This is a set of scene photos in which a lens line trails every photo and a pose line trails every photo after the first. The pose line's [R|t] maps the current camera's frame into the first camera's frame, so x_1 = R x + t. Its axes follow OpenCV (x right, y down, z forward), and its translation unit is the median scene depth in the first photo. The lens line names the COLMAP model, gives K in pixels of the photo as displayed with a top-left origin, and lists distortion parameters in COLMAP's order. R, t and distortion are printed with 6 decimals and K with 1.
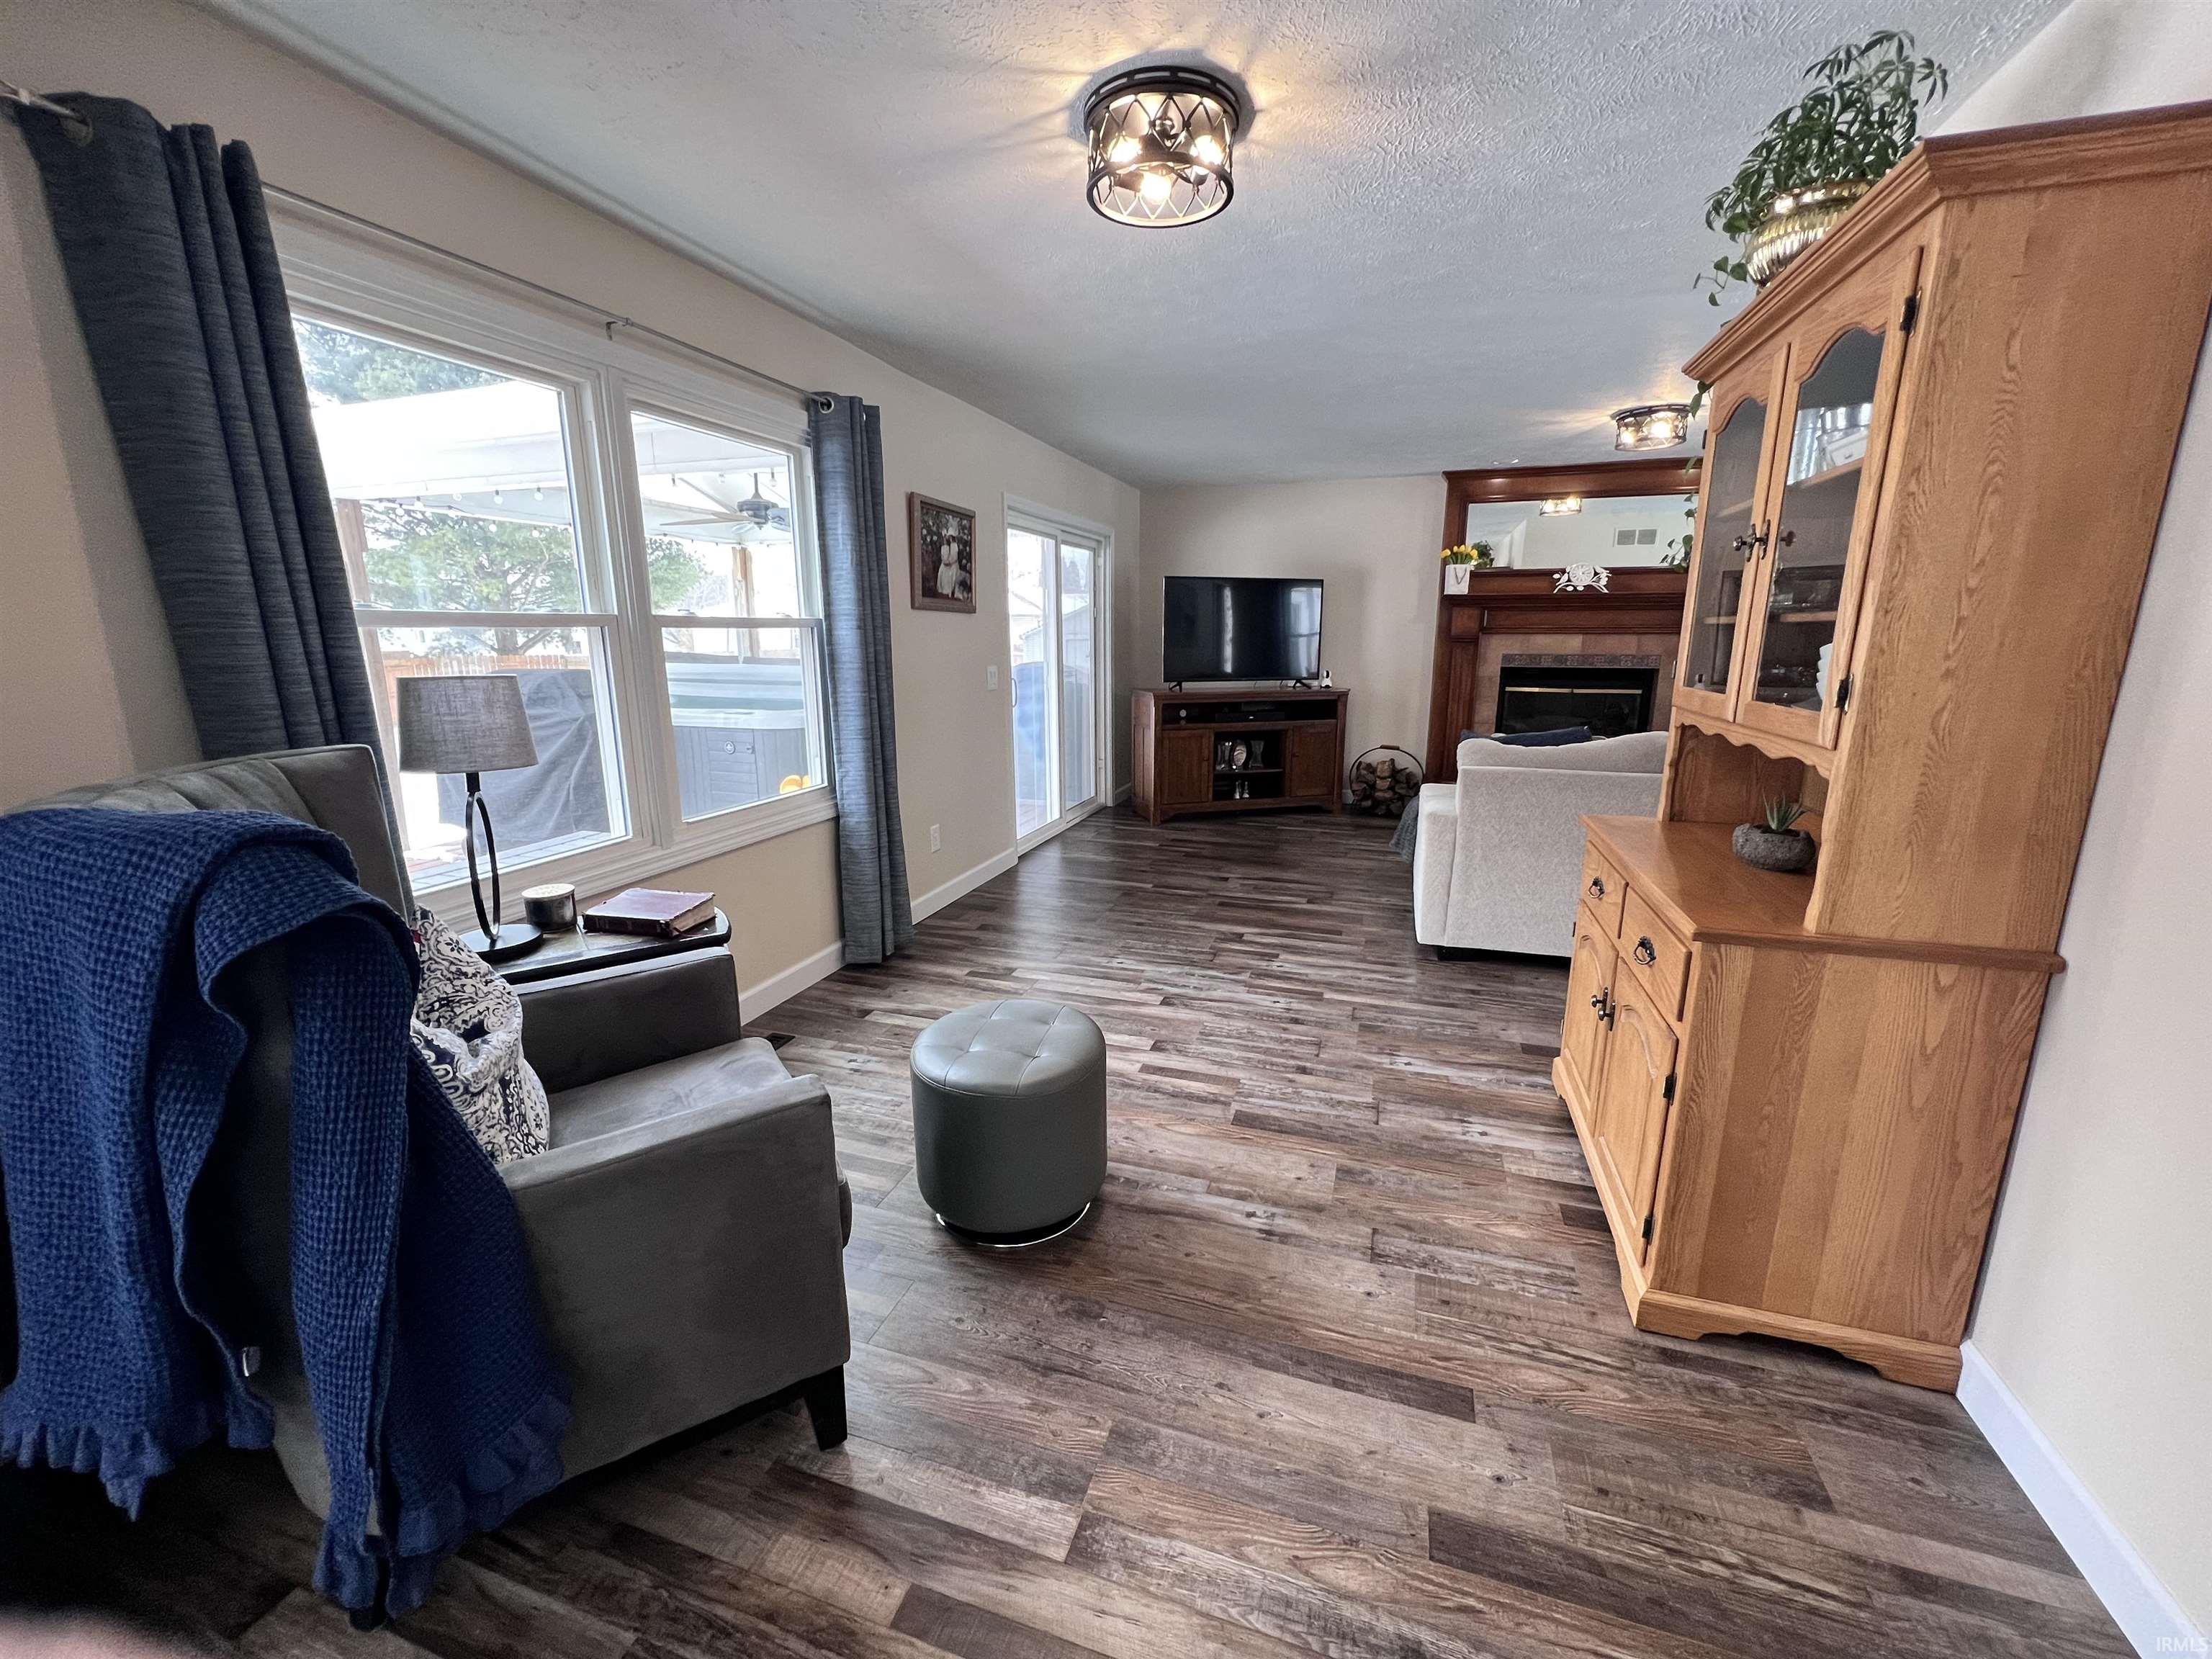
lens RADIAL K [[885.3, 0, 1106.9], [0, 885.3, 834.6], [0, 0, 1]] dist [-0.000694, -0.000748]
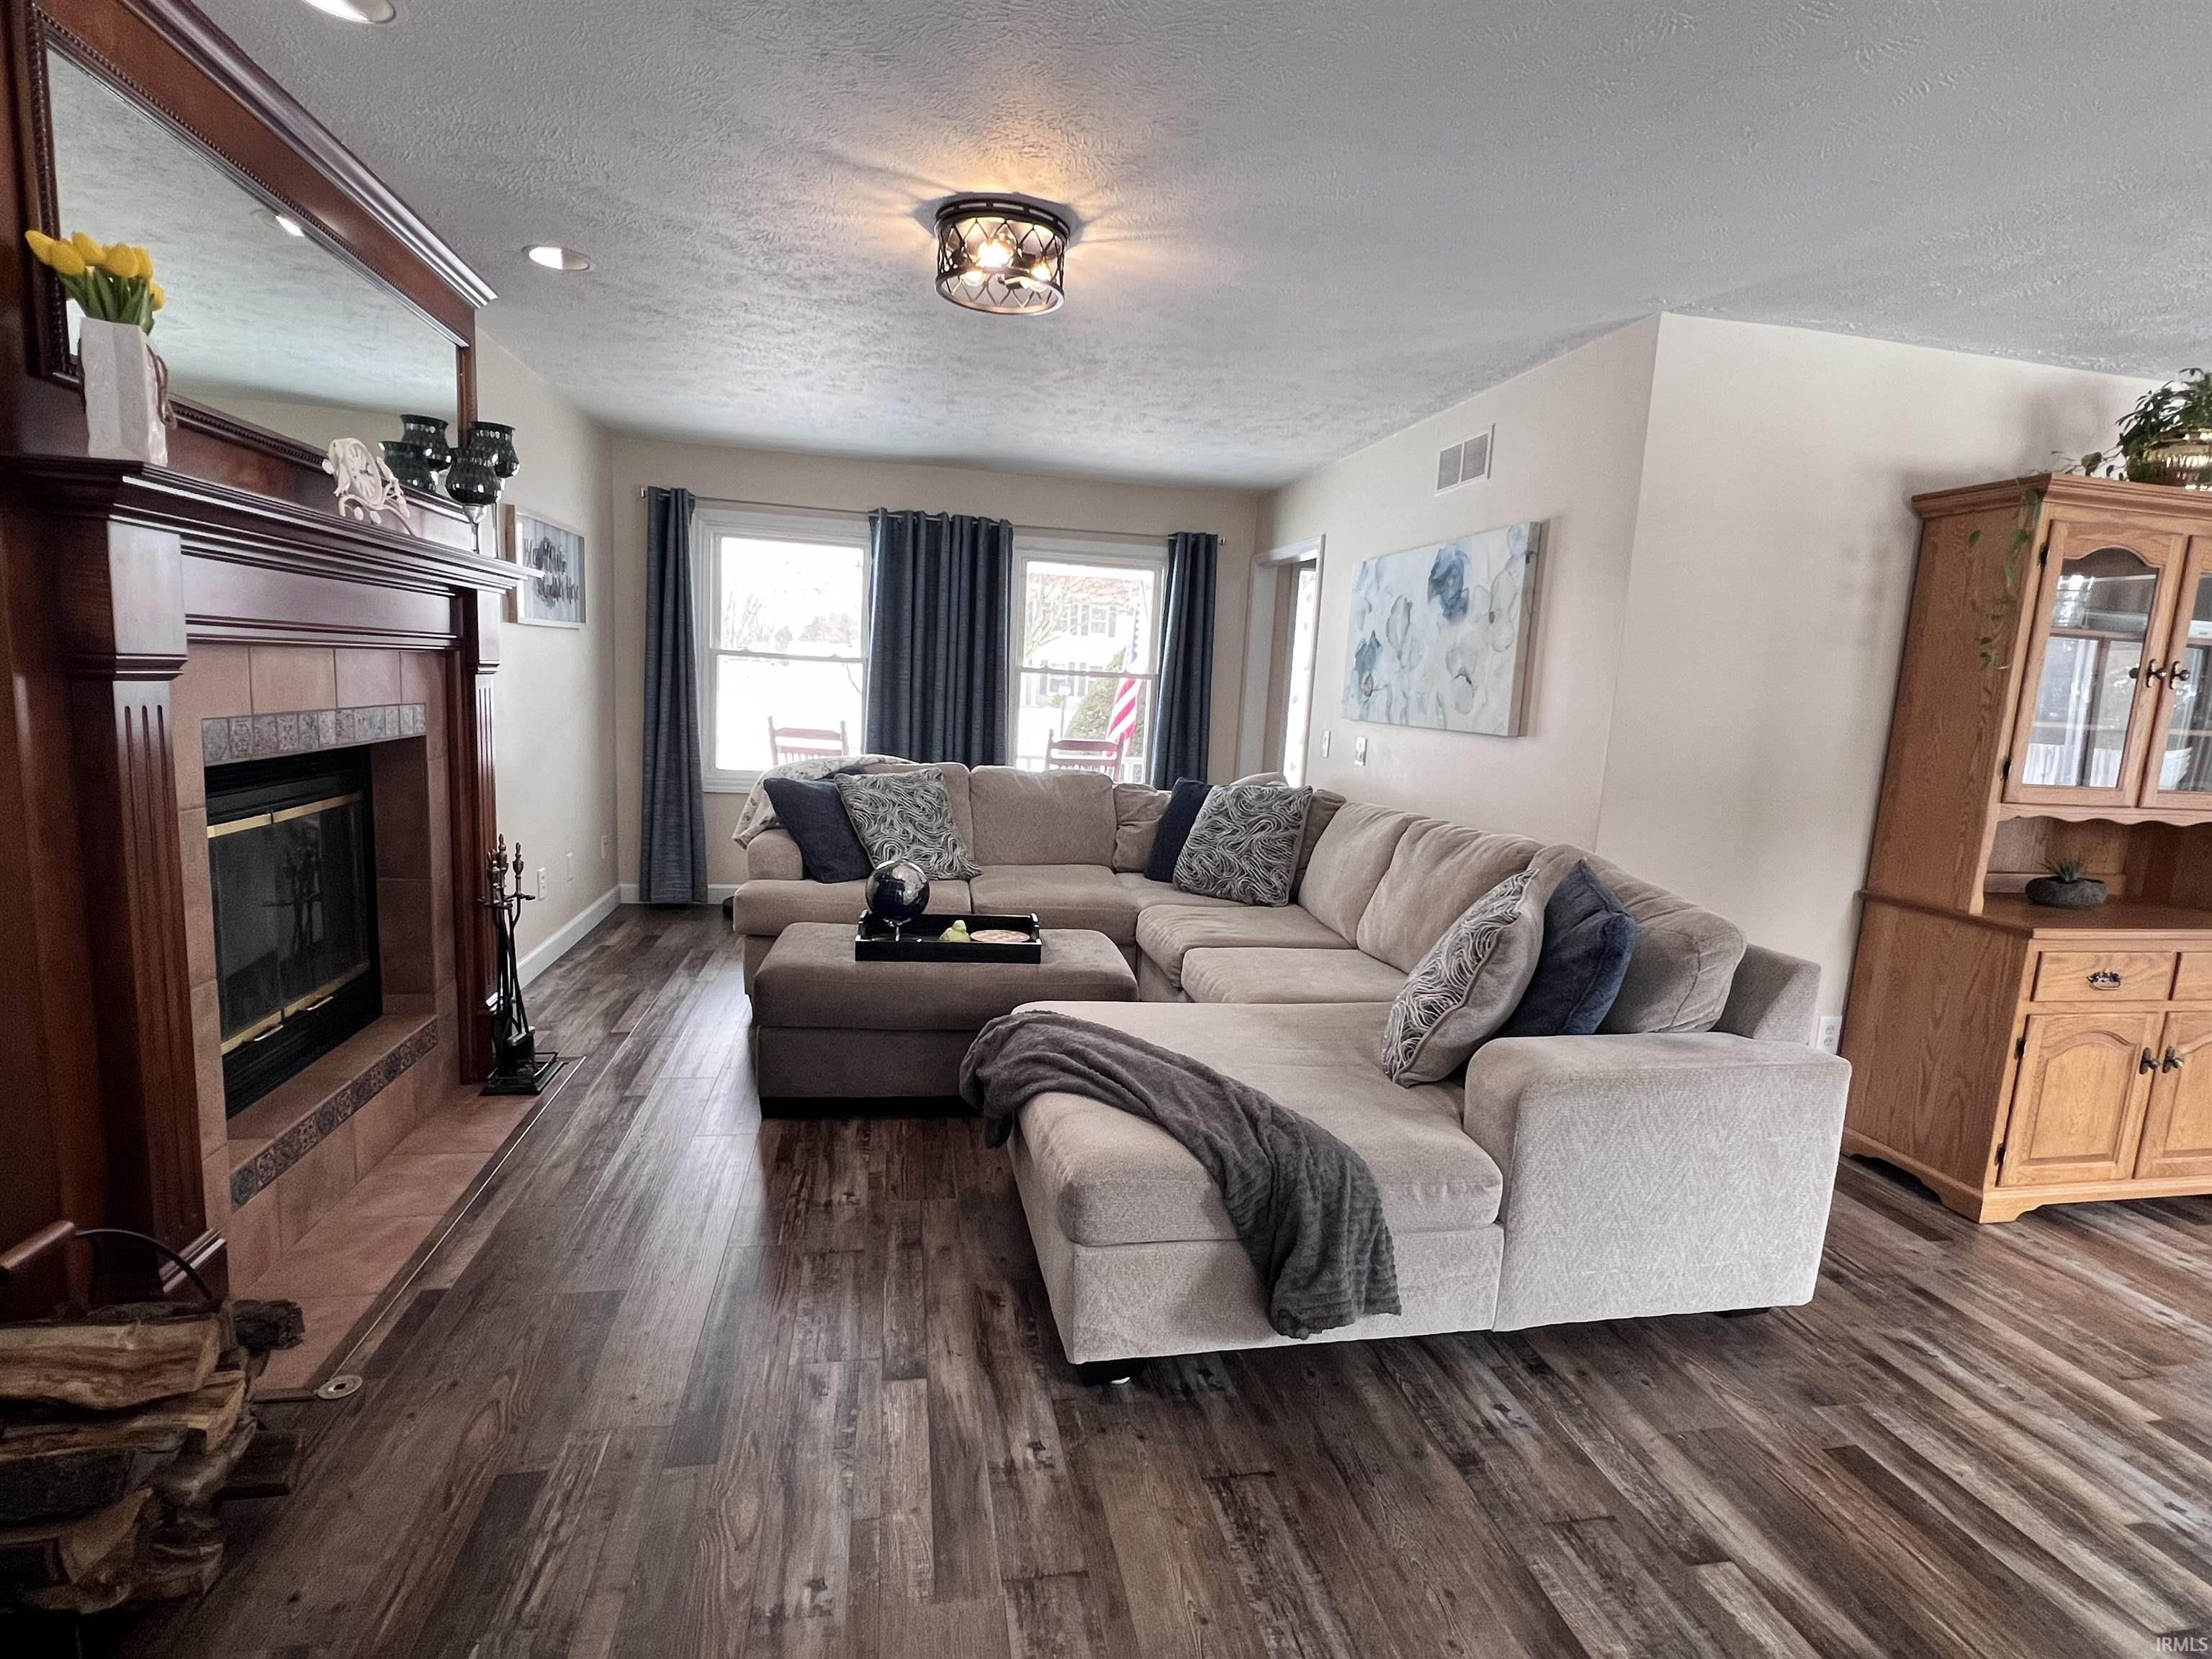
lens RADIAL K [[1065.3, 0, 1112.7], [0, 1065.3, 828.9], [0, 0, 1]] dist [0.002353, 0.000061]
pose [[-0.498228, -0.144619, 0.854900, 0.034968], [0.143000, 0.958783, 0.245532, -0.224272], [-0.855173, 0.244582, -0.457011, 0.972926]]
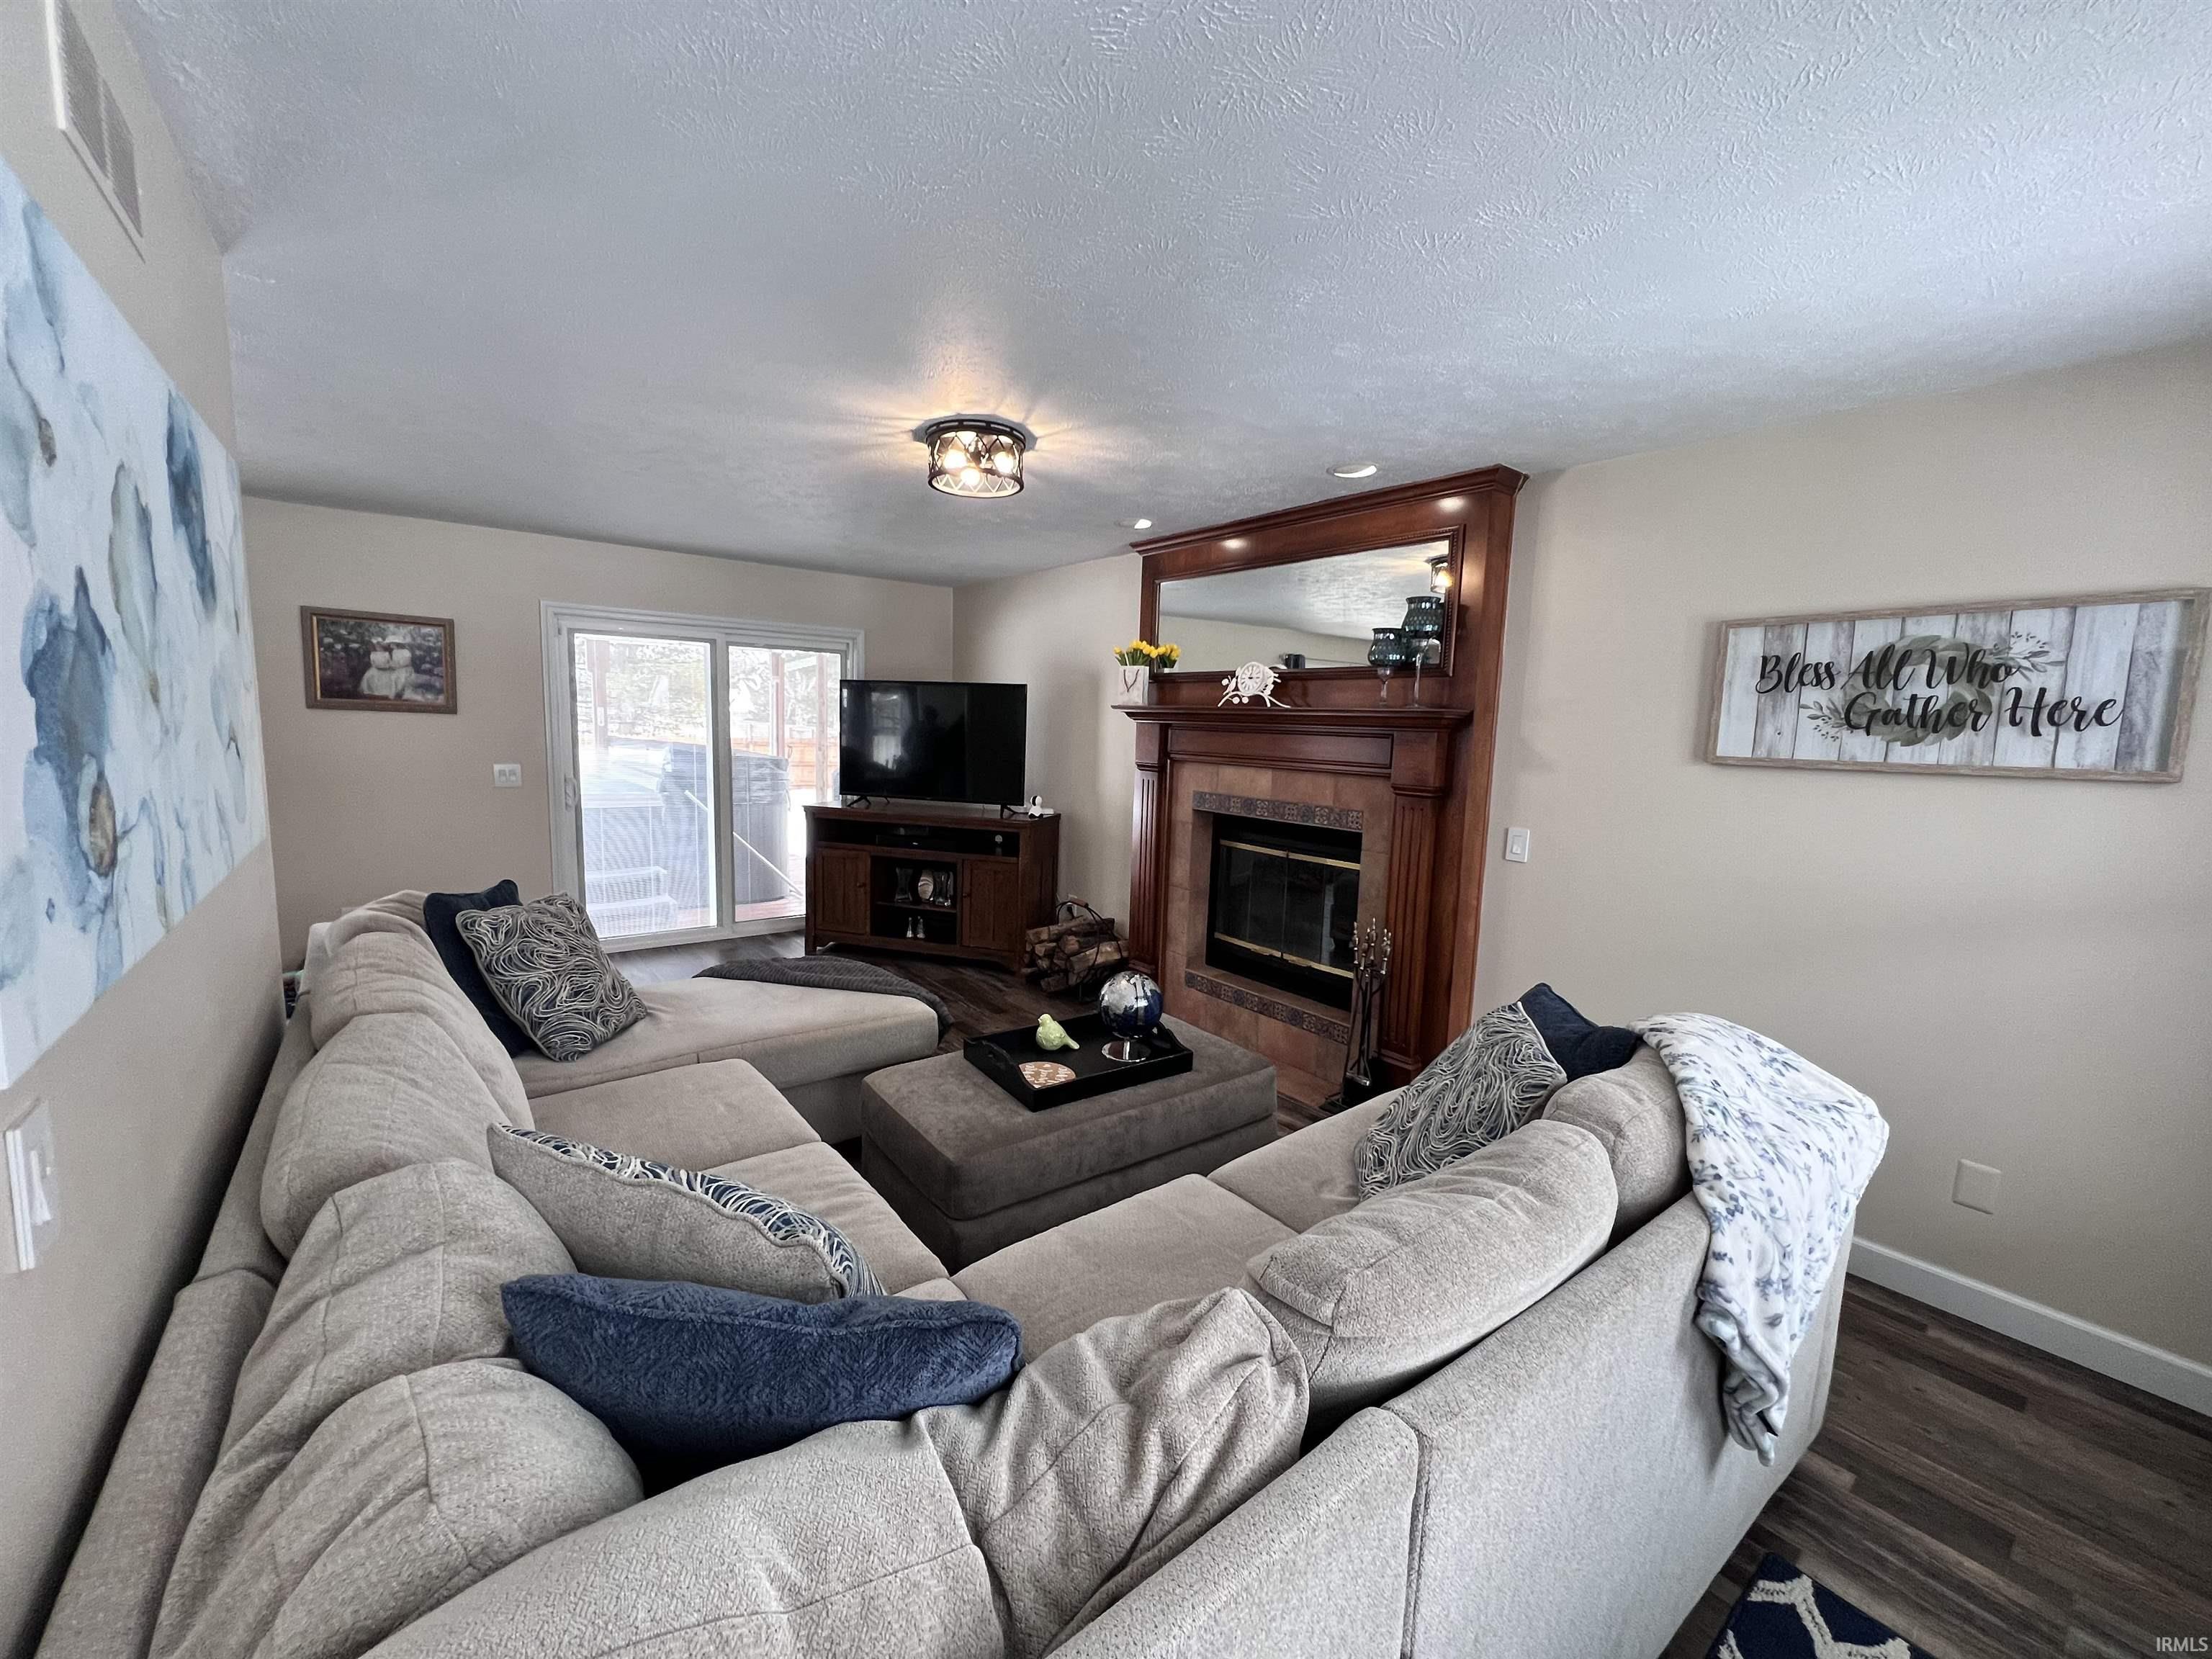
lens RADIAL K [[890.4, 0, 1106.0], [0, 890.4, 829.5], [0, 0, 1]] dist [-0.001625, -0.000177]
pose [[0.832200, 0.096370, -0.546037, 0.816052], [-0.157894, 0.985196, -0.066764, -0.123769], [0.531519, 0.141777, 0.835097, 0.408906]]
